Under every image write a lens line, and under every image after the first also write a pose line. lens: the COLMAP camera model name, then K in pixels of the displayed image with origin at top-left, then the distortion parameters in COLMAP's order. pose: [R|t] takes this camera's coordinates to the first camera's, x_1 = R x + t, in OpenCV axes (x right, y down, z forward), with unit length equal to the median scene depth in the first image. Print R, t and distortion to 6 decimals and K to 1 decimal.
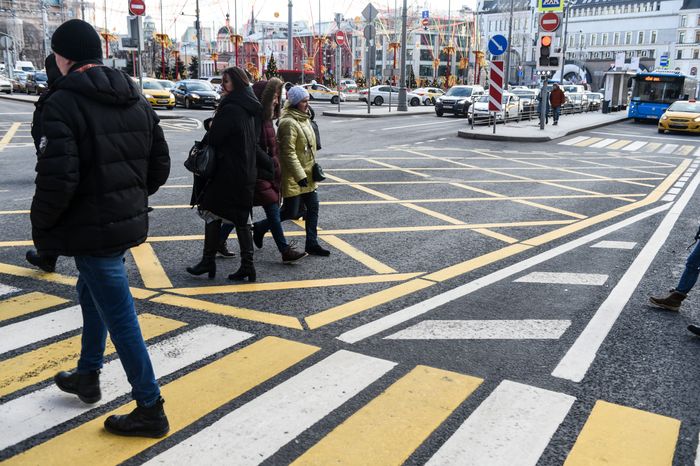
lens RADIAL K [[676.2, 0, 350.0], [0, 676.2, 233.0], [0, 0, 1]] dist [0.042674, -0.002818]
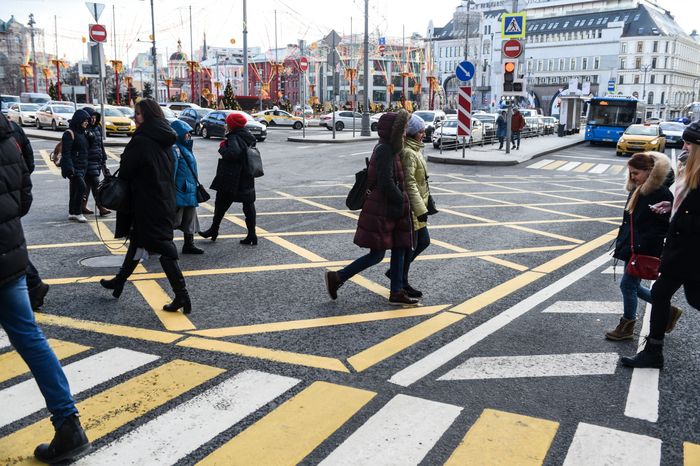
lens RADIAL K [[676.2, 0, 350.0], [0, 676.2, 233.0], [0, 0, 1]] dist [0.042674, -0.002818]
pose [[0.997648, -0.018562, 0.065984, -0.022373], [0.020889, 0.999177, -0.034768, -0.003227], [-0.065284, 0.036064, 0.997215, 0.009195]]
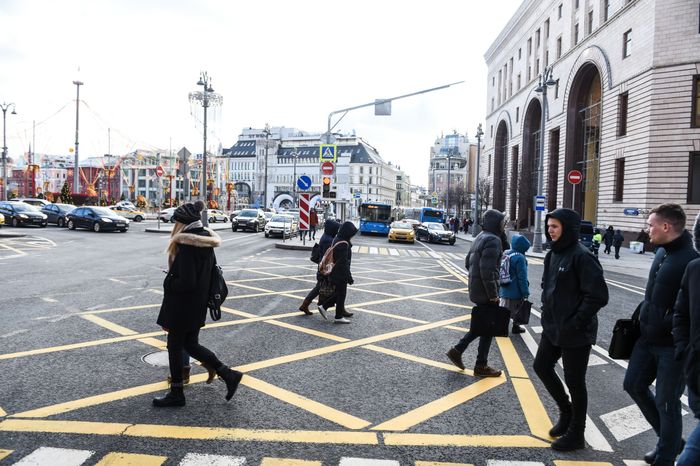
lens RADIAL K [[495.4, 0, 350.0], [0, 495.4, 233.0], [0, 0, 1]] dist [-0.042047, -0.000021]
pose [[0.899872, -0.009824, 0.436044, -0.124989], [0.079897, 0.986542, -0.142660, -0.019935], [-0.428774, 0.163214, 0.888546, 0.067260]]
